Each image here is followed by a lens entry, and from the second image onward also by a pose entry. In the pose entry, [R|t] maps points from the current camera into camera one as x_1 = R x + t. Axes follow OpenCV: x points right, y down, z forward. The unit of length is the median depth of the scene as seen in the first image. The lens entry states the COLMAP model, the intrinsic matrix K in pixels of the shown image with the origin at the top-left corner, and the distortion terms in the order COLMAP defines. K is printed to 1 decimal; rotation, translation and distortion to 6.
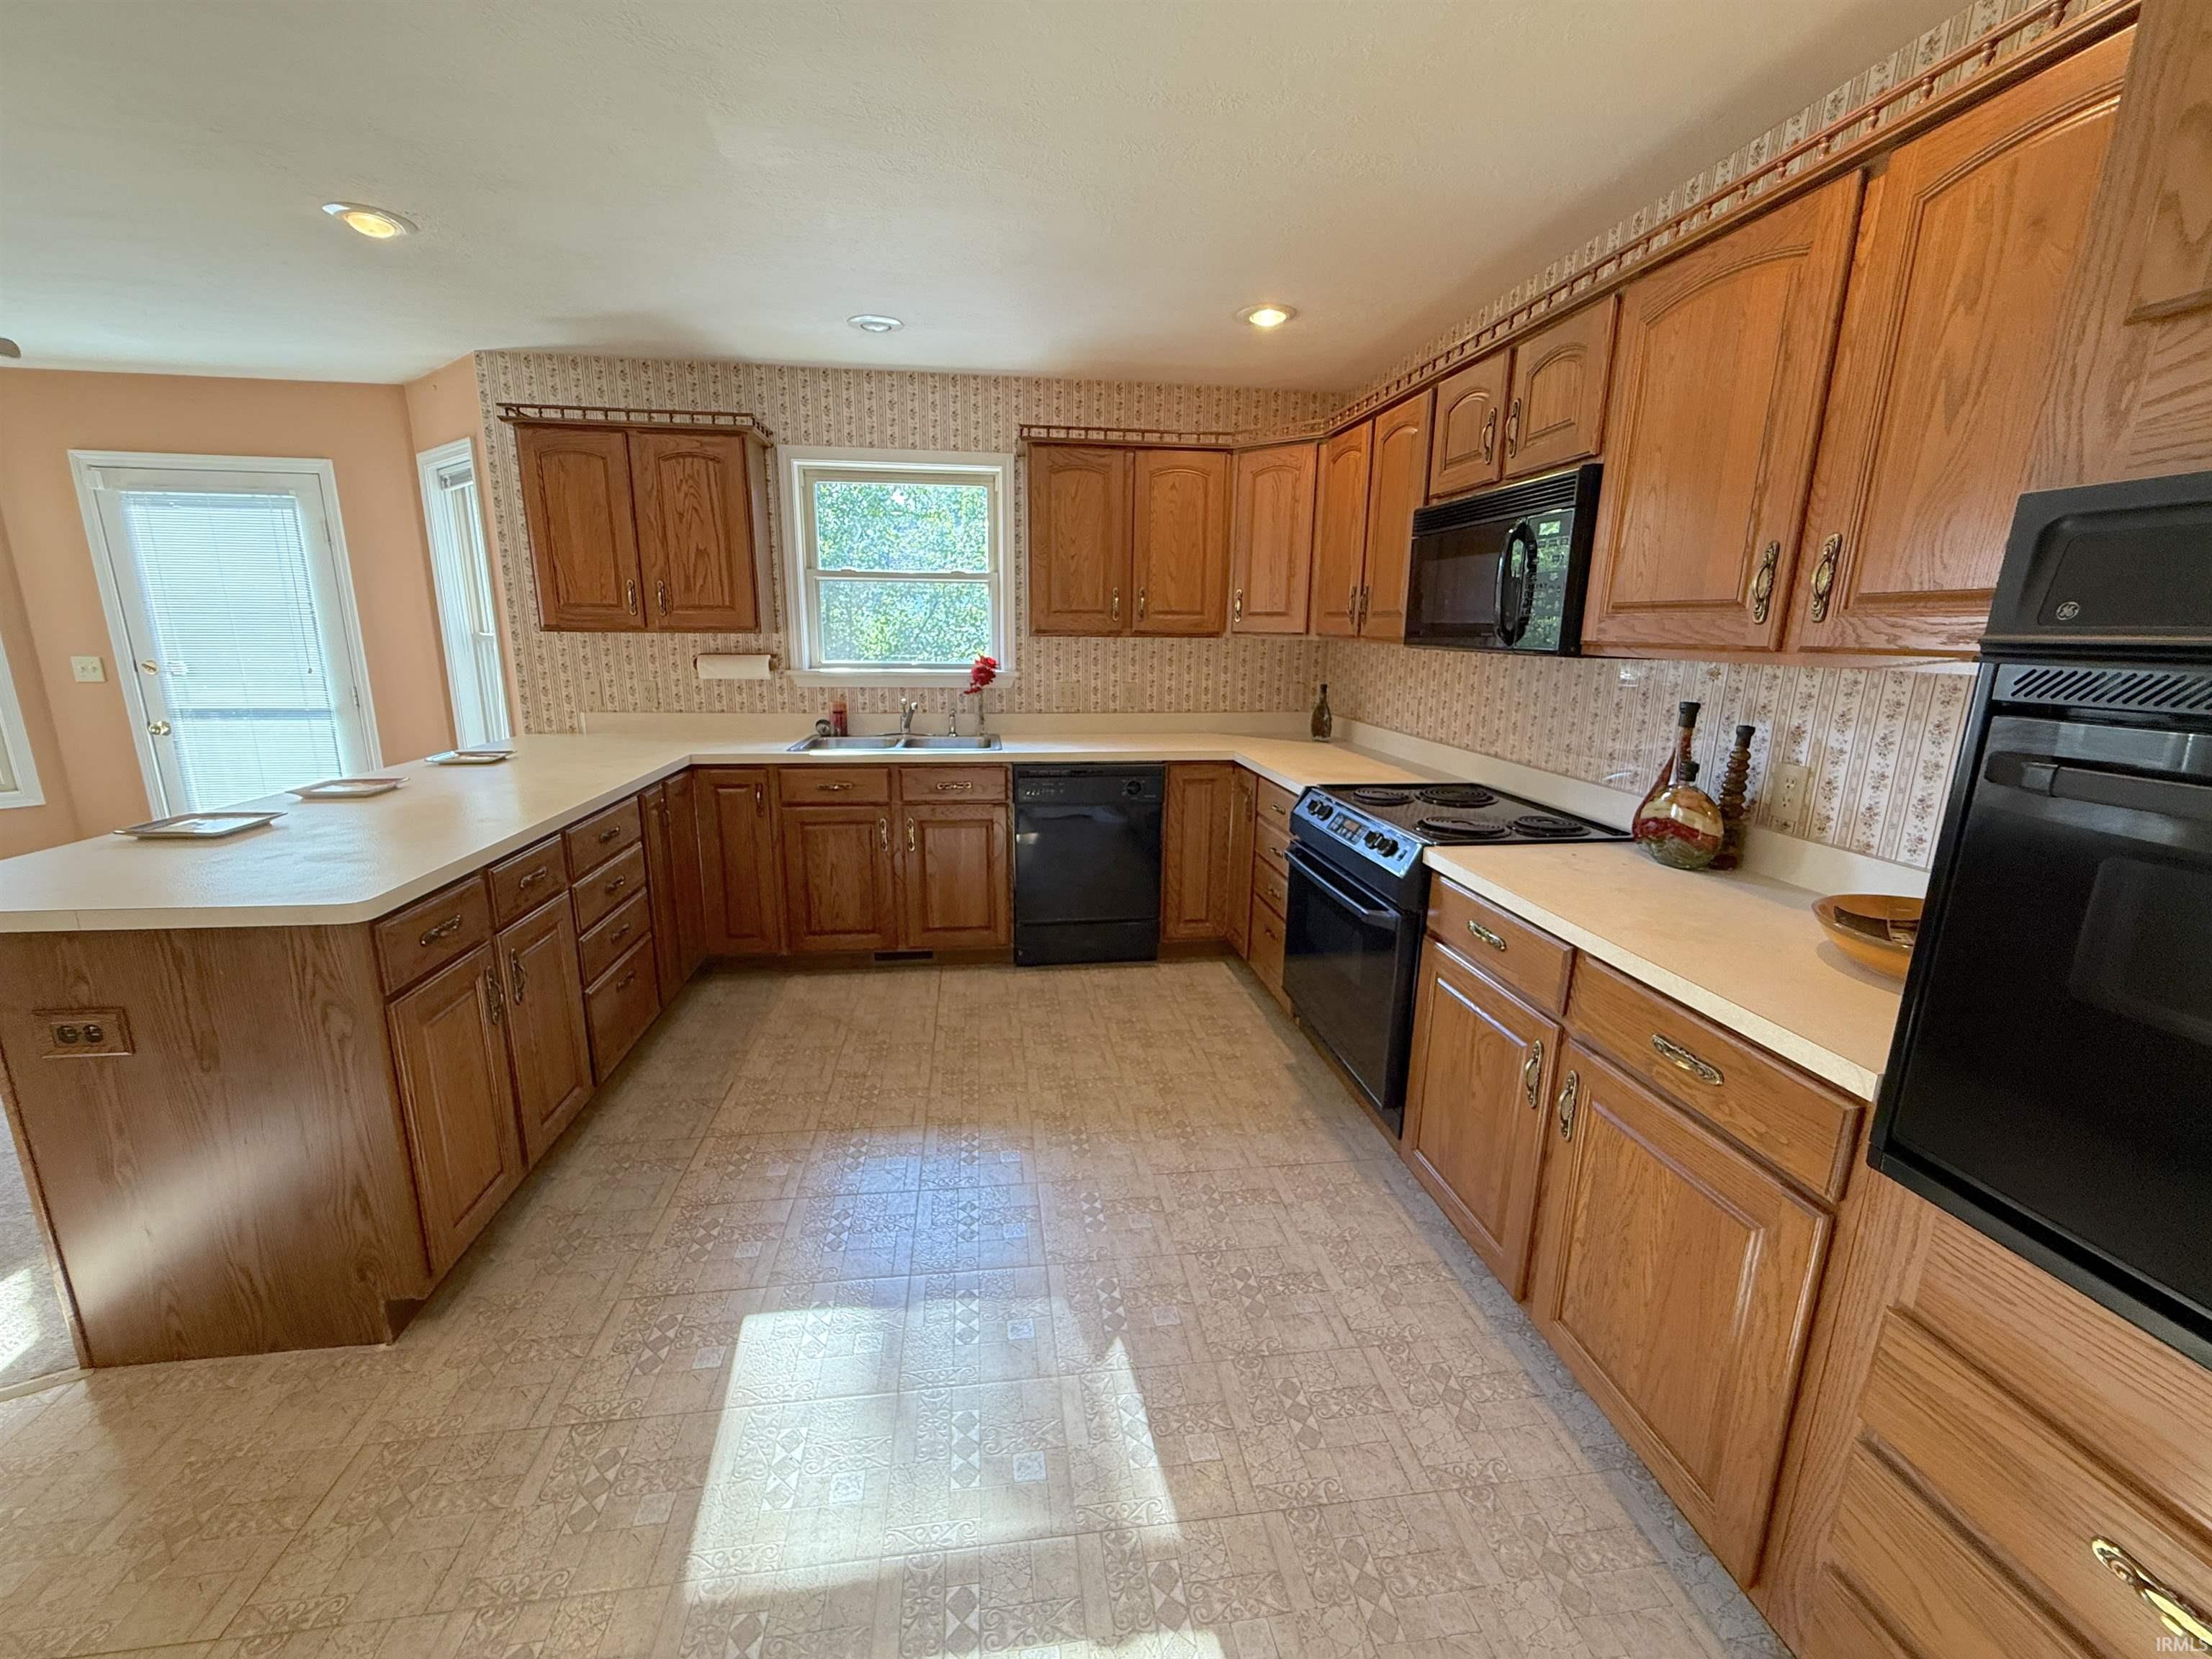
lens RADIAL K [[884.9, 0, 1104.2], [0, 884.9, 824.3], [0, 0, 1]] dist [0.000263, -0.000257]
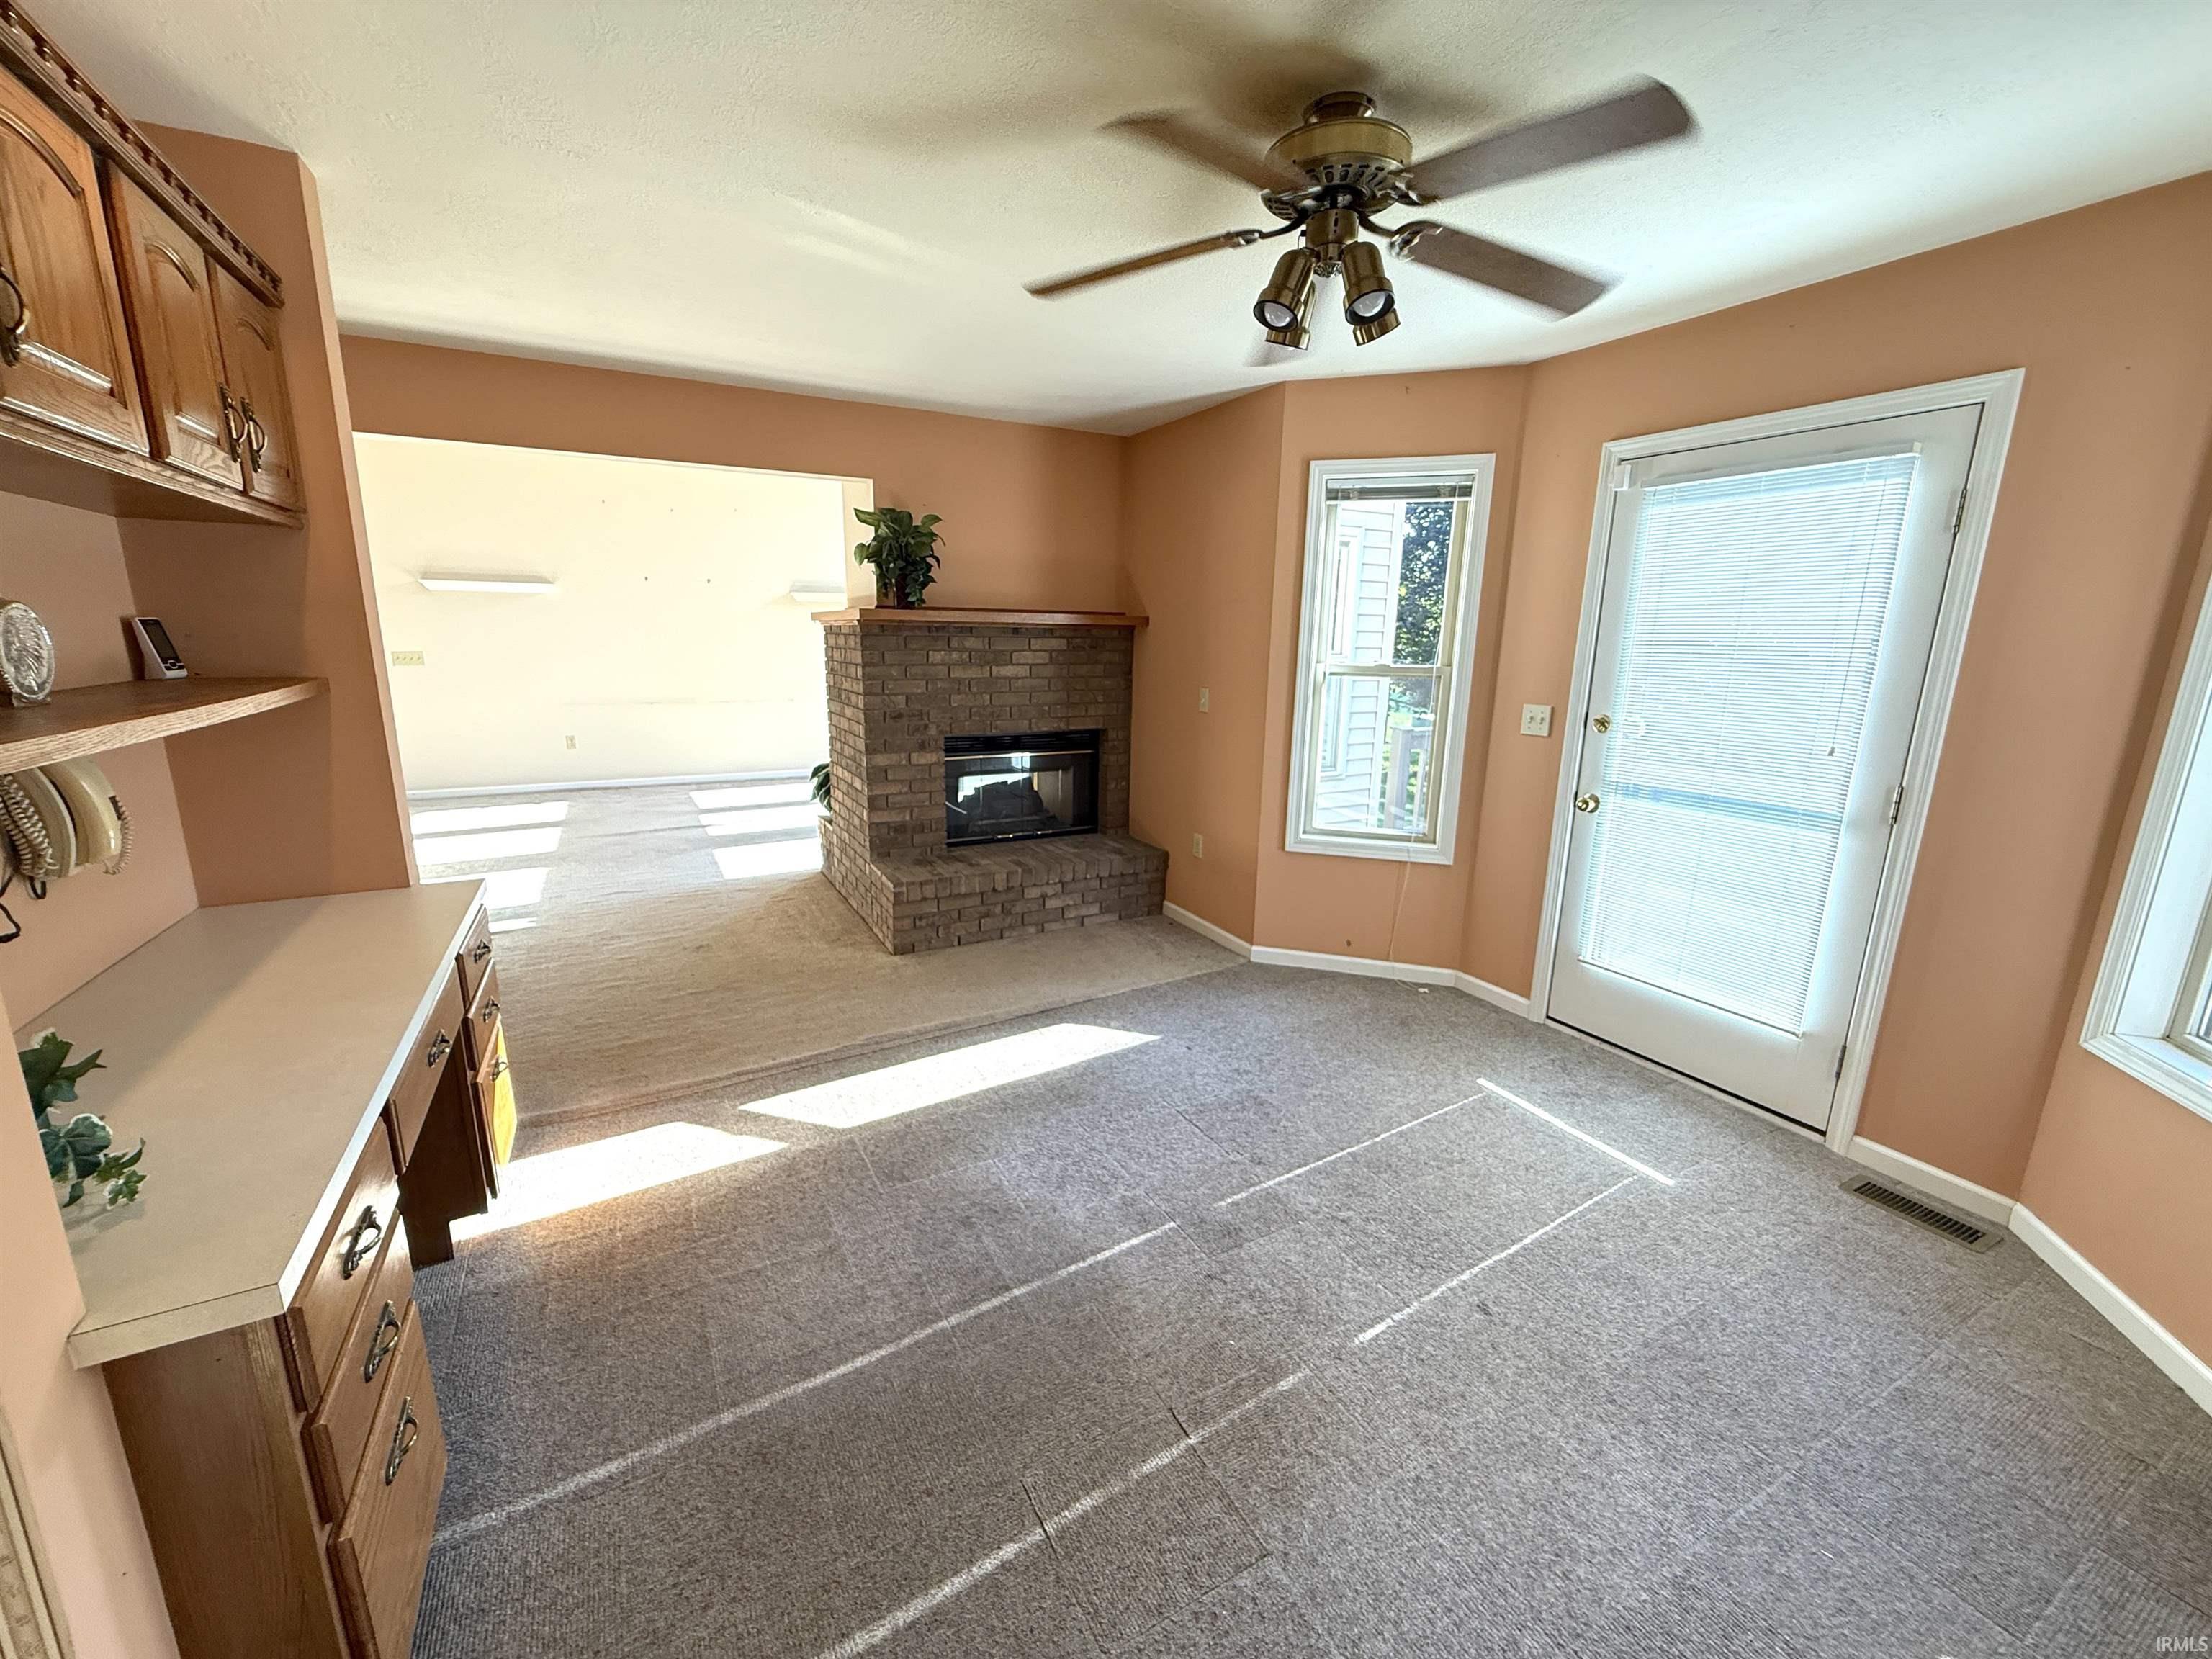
lens RADIAL K [[884.9, 0, 1096.1], [0, 884.9, 830.4], [0, 0, 1]] dist [0.000263, -0.000257]
pose [[0.348795, 0.199380, -0.915745, -0.530475], [-0.219284, 0.967348, 0.127093, -0.092686], [0.911184, 0.156479, 0.381127, 0.341356]]
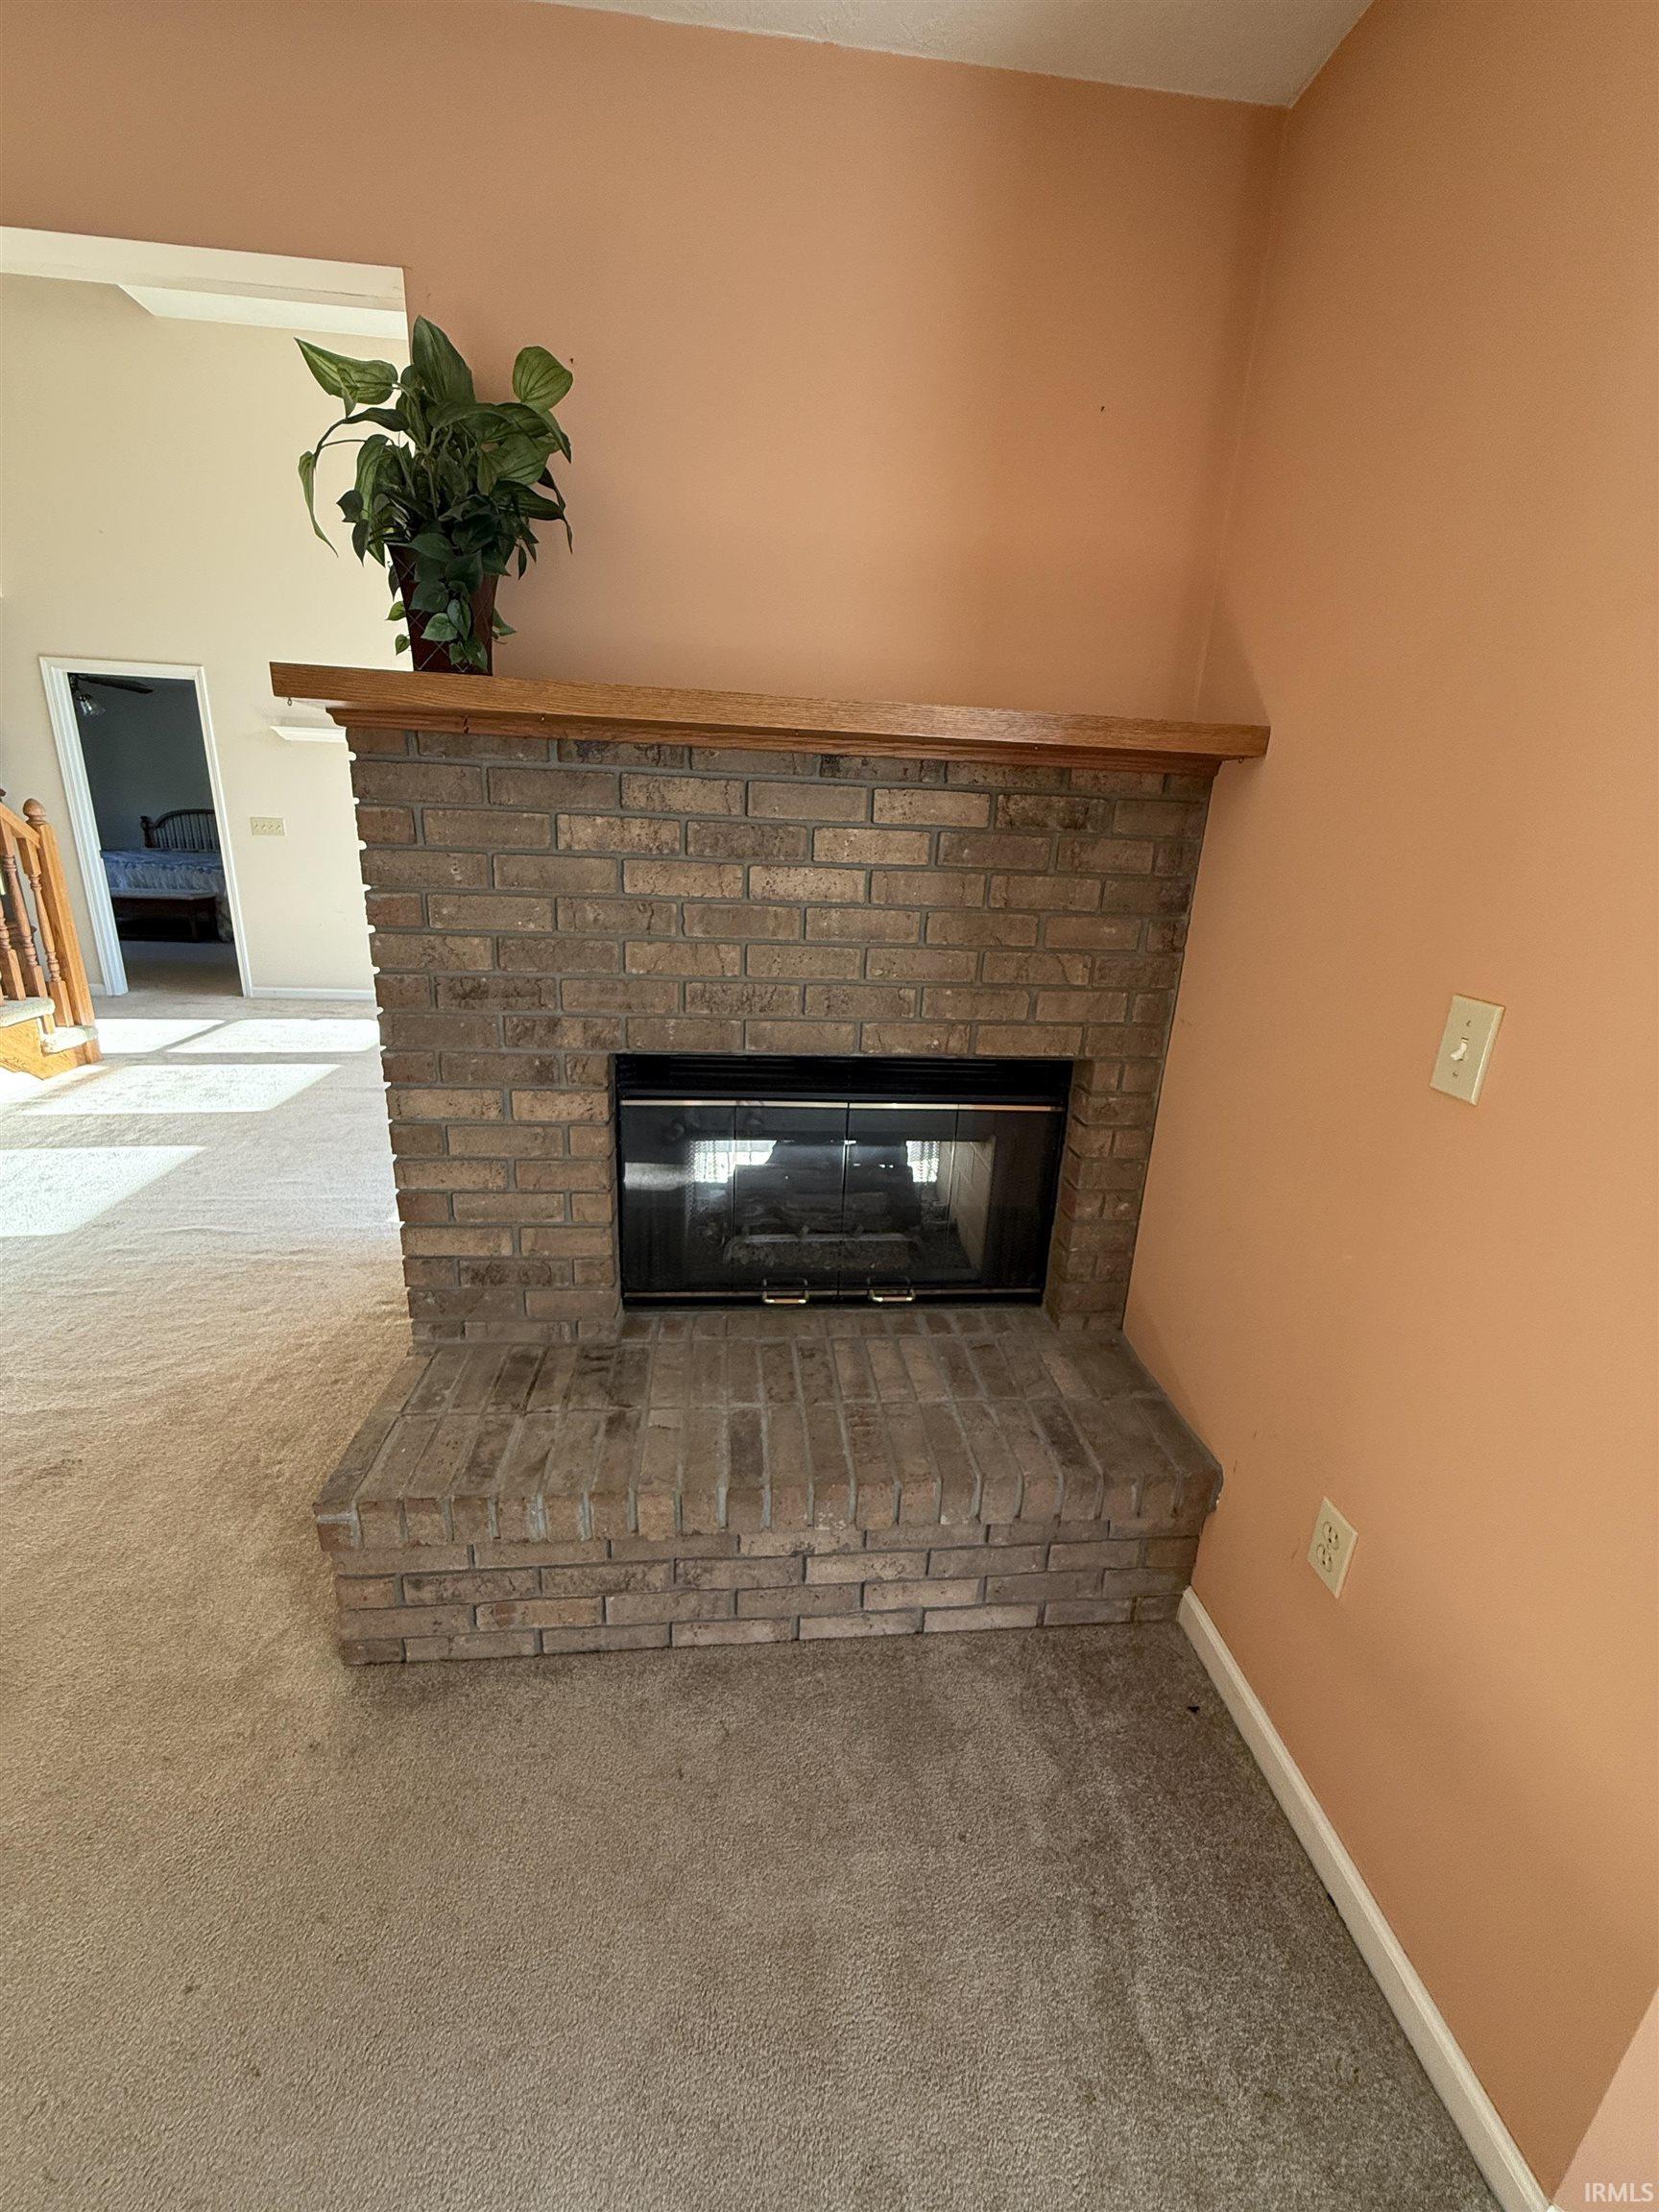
lens RADIAL K [[884.9, 0, 829.4], [0, 884.9, 1096.6], [0, 0, 1]] dist [0.000263, -0.000257]
pose [[-0.029620, 0.284713, -0.958155, -1.219513], [-0.266683, 0.921578, 0.282089, -0.146825], [0.963329, 0.263880, 0.048631, 0.647147]]
